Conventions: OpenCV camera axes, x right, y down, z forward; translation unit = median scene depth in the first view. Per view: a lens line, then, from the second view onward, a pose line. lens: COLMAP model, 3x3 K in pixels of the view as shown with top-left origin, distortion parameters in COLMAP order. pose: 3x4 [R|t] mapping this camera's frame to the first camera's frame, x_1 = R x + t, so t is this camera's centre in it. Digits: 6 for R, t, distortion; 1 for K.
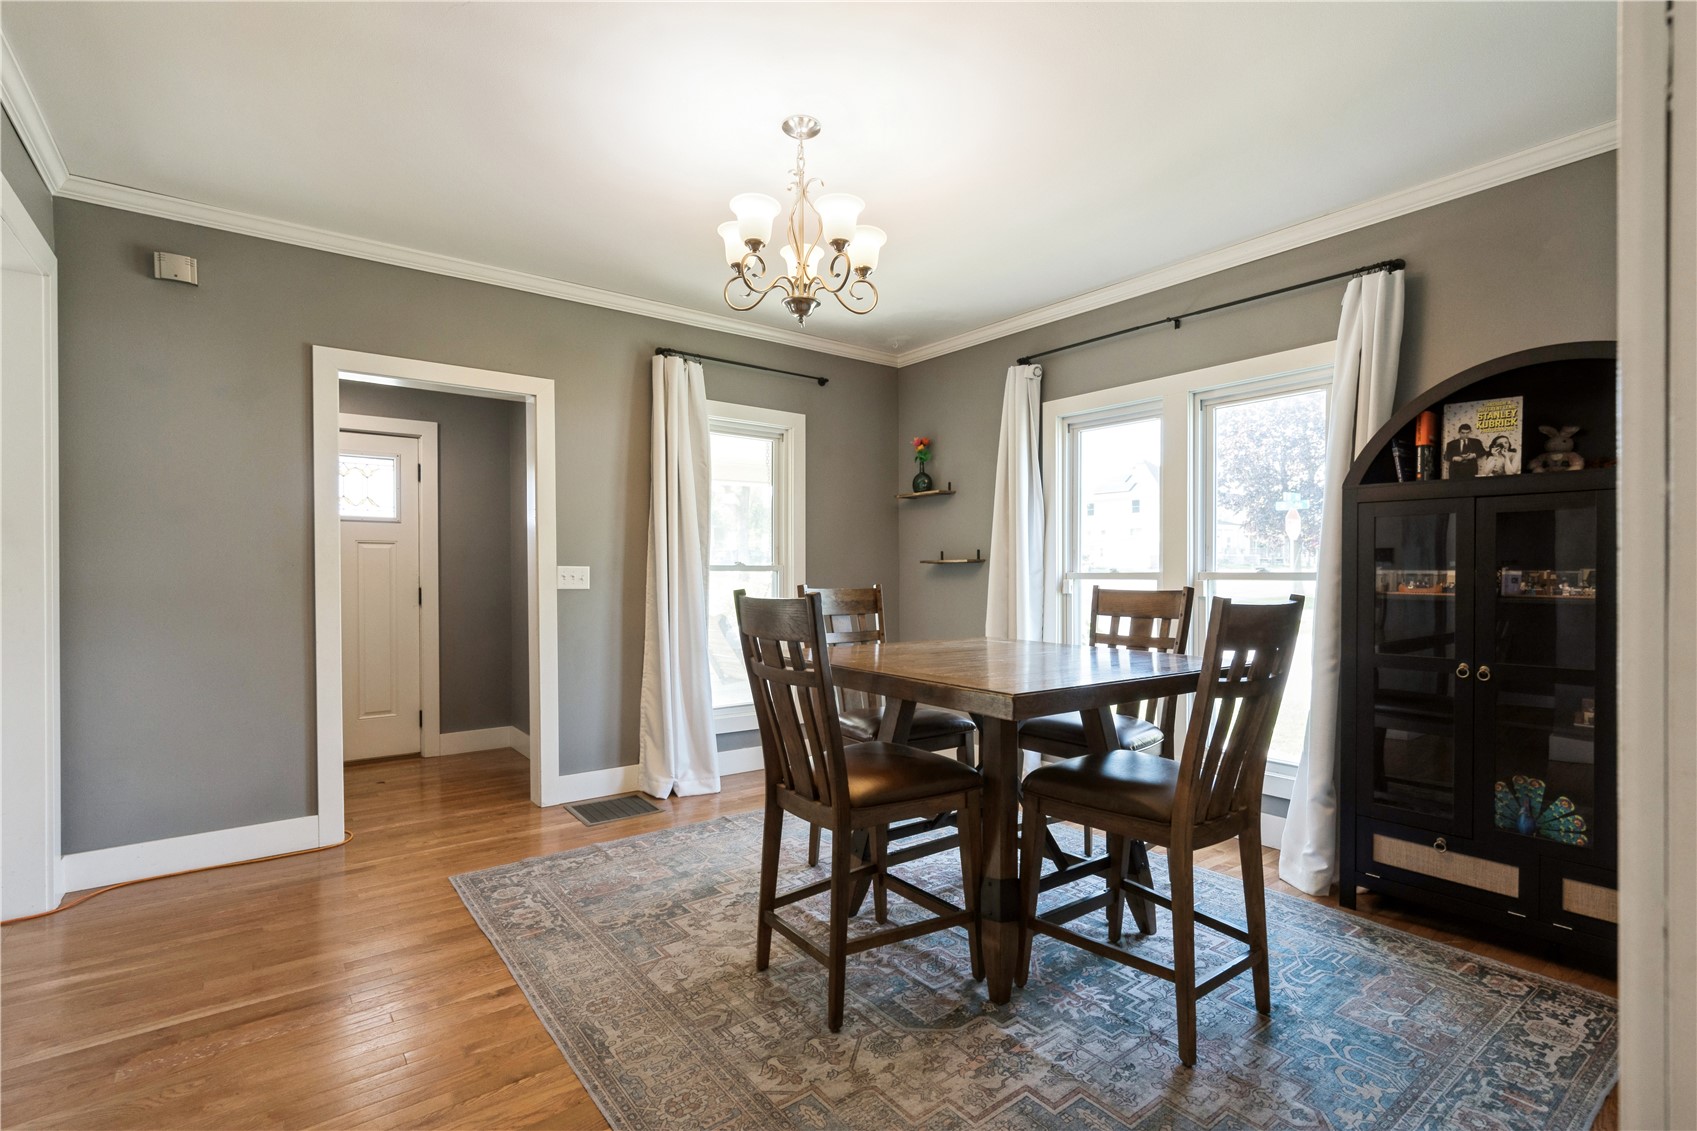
lens RADIAL K [[763.7, 0, 851.0], [0, 763.7, 590.8], [0, 0, 1]] dist [-0.002910, 0.000606]
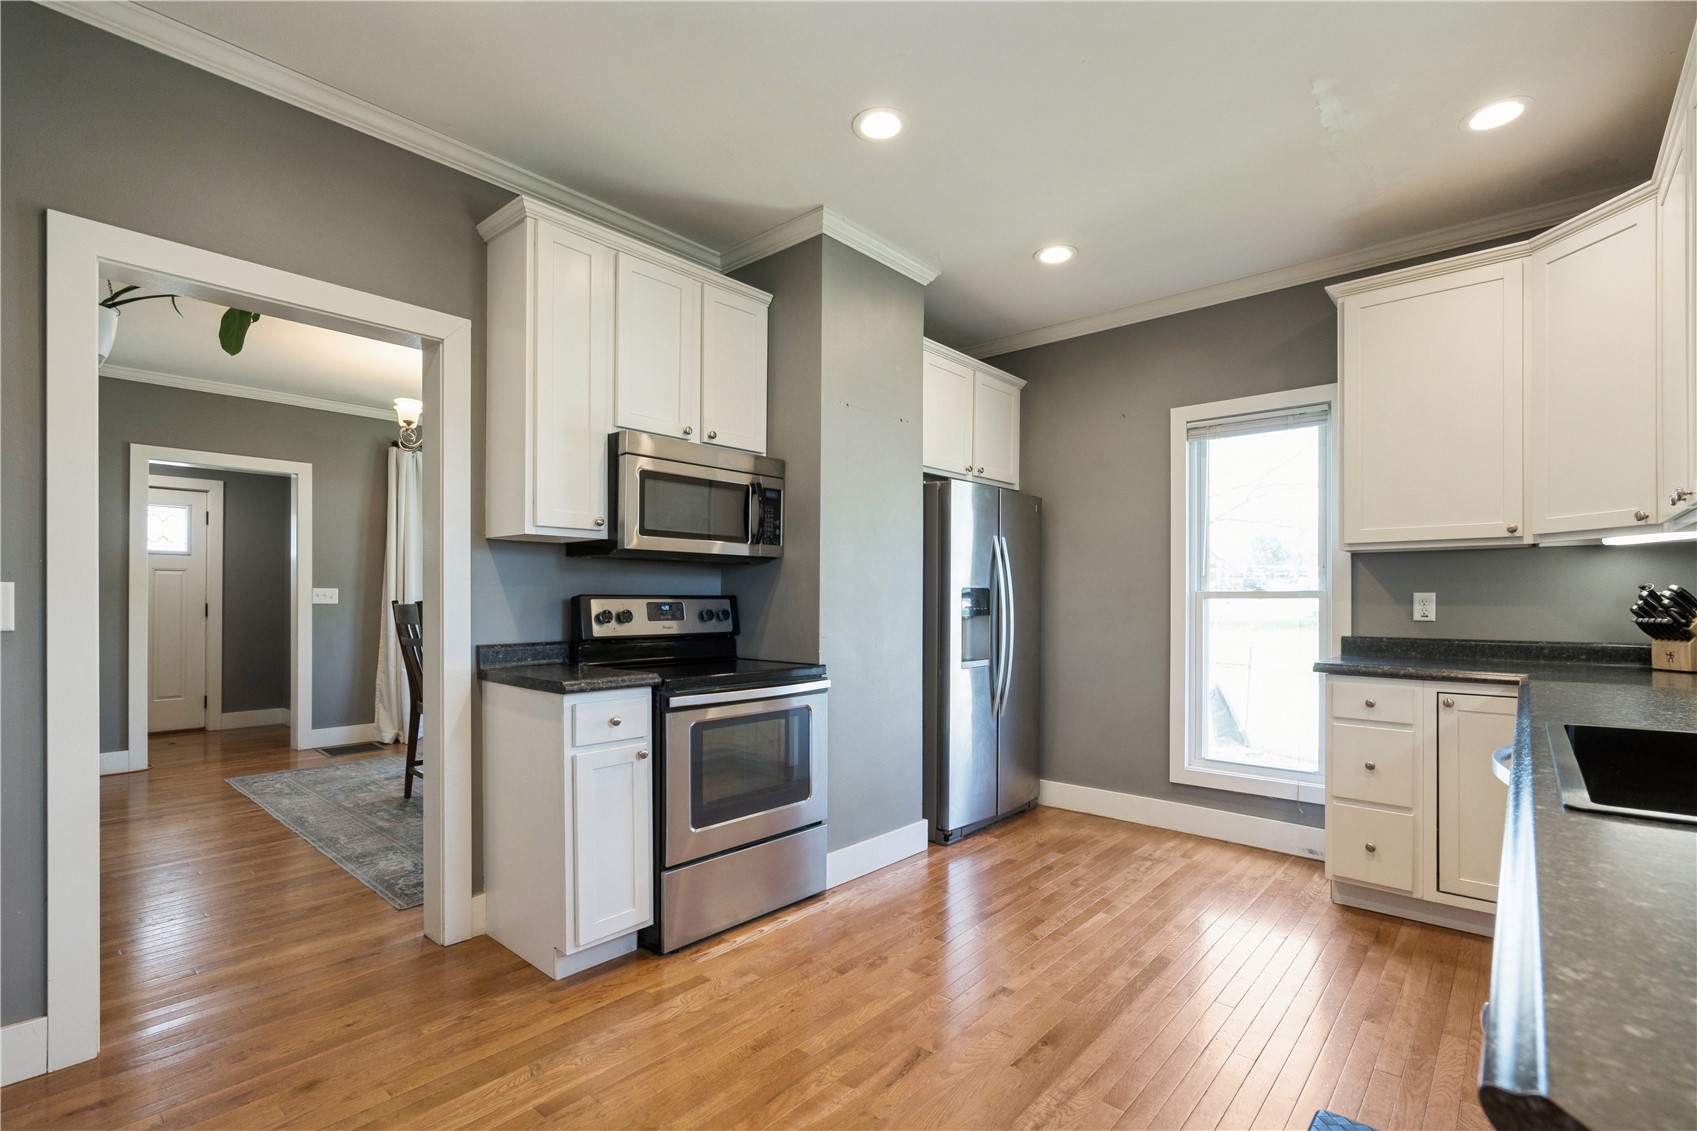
lens RADIAL K [[763.7, 0, 854.0], [0, 763.7, 594.4], [0, 0, 1]] dist [-0.002910, 0.000606]
pose [[0.981627, 0.002903, 0.190787, 0.427682], [0.002090, 0.999661, -0.025967, 0.024134], [-0.190798, 0.025889, 0.981288, -0.768777]]
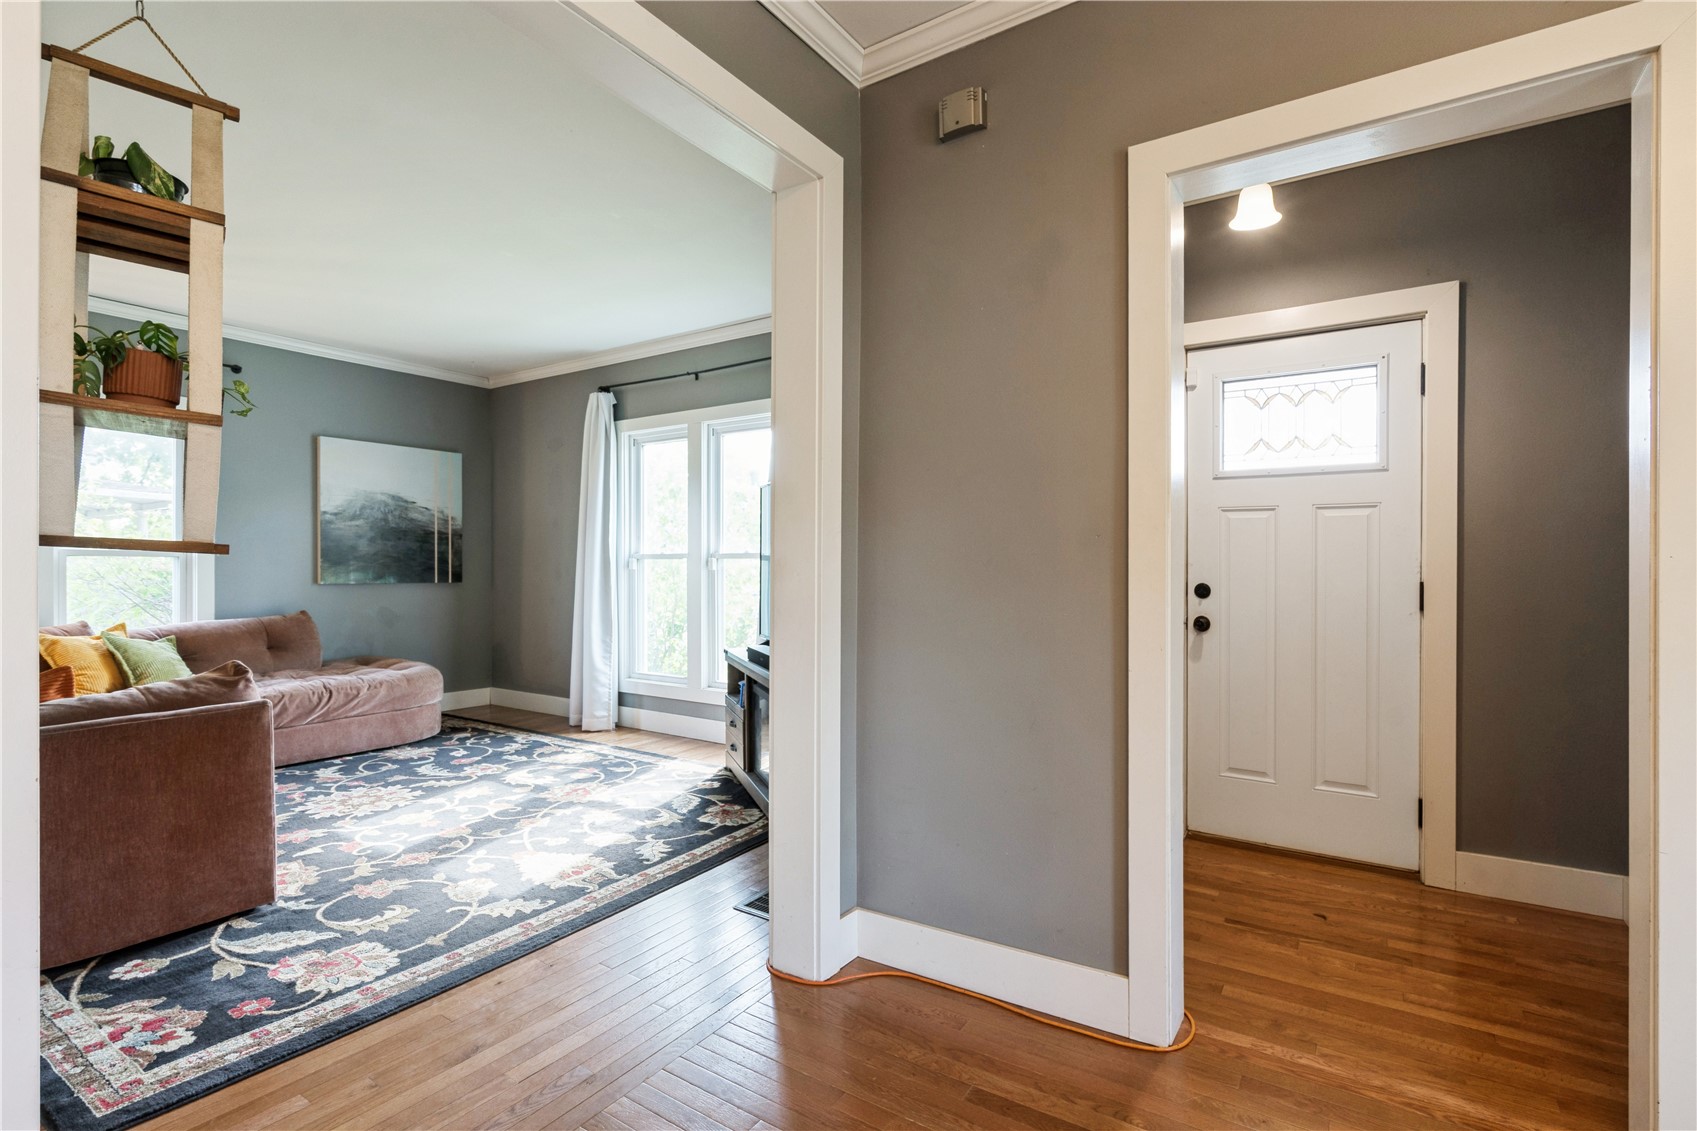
lens RADIAL K [[792.6, 0, 864.1], [0, 792.6, 577.8], [0, 0, 1]] dist [0.015490, 0.000853]
pose [[0.325544, 0.004472, -0.945516, -0.199631], [-0.017599, 0.999844, -0.001330, 0.001420], [0.945363, 0.017073, 0.325572, 0.602371]]
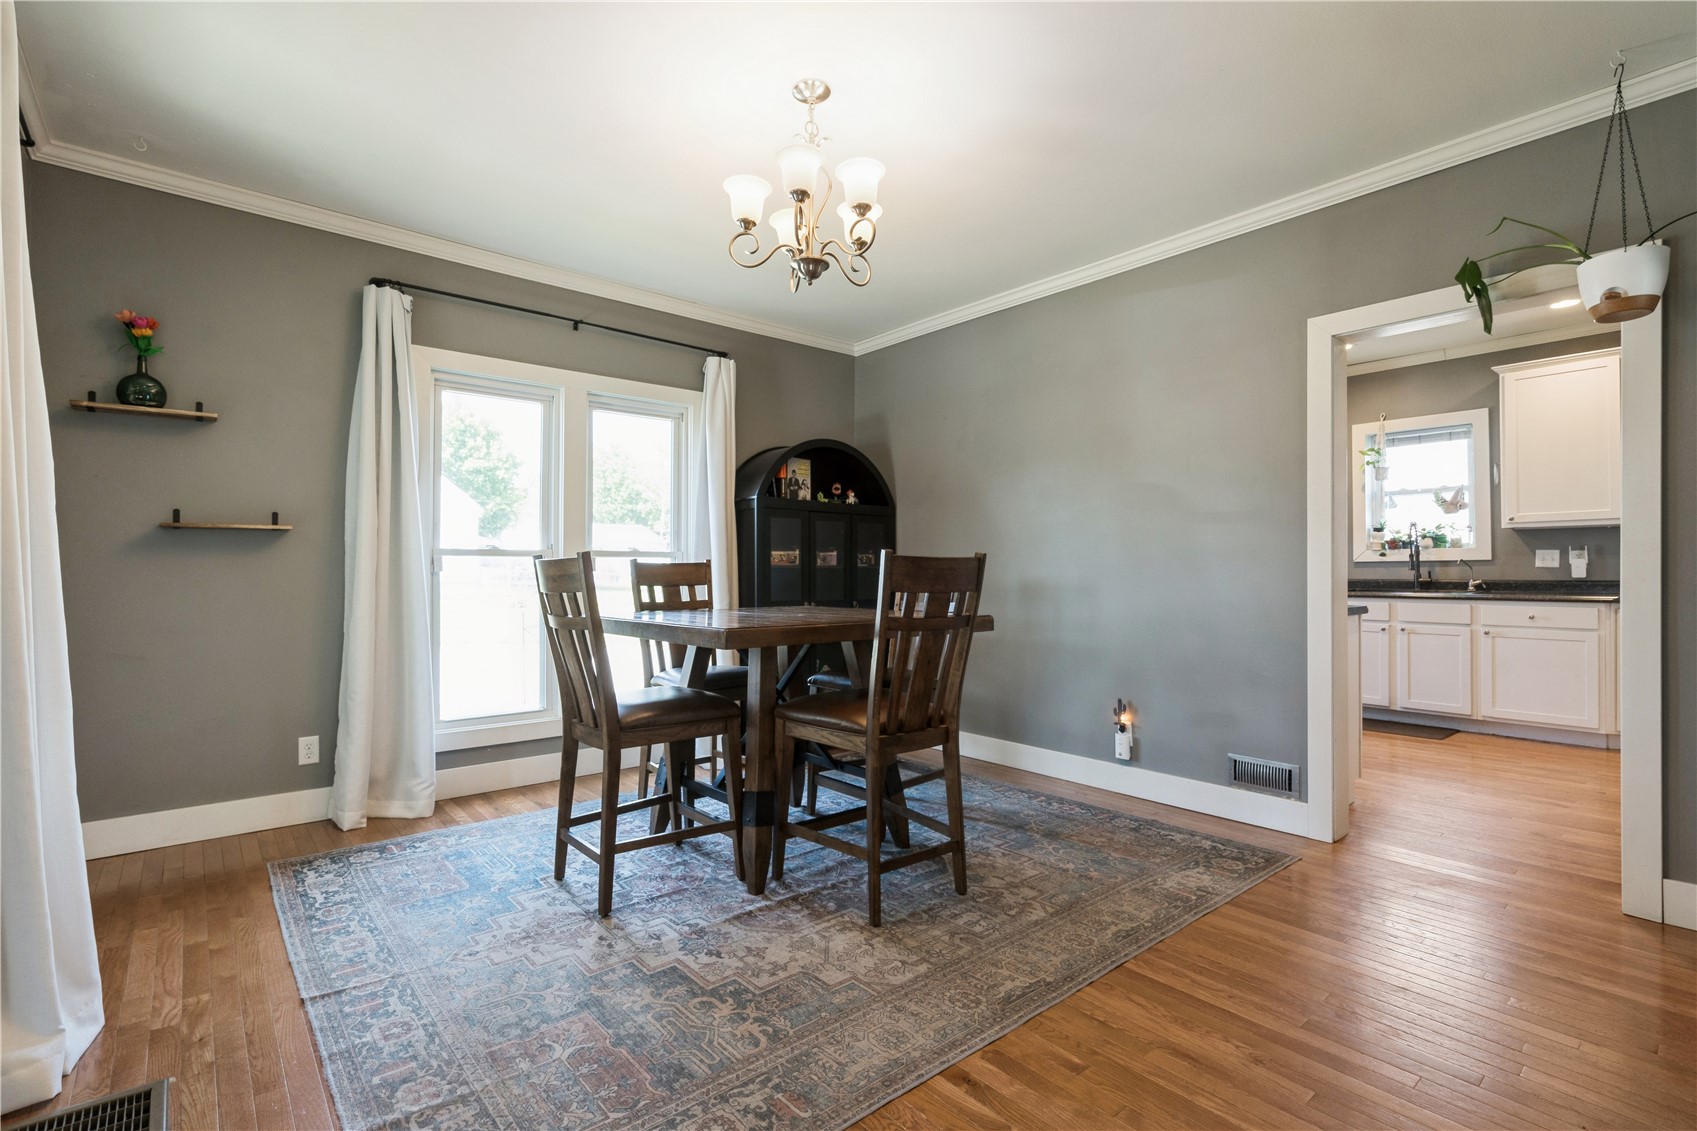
lens RADIAL K [[763.7, 0, 838.8], [0, 763.7, 565.3], [0, 0, 1]] dist [-0.002910, 0.000606]
pose [[-0.013106, 0.002904, 0.999910, -0.787430], [0.020278, 0.999791, -0.002637, 0.011085], [-0.999708, 0.020241, -0.013162, 0.728400]]
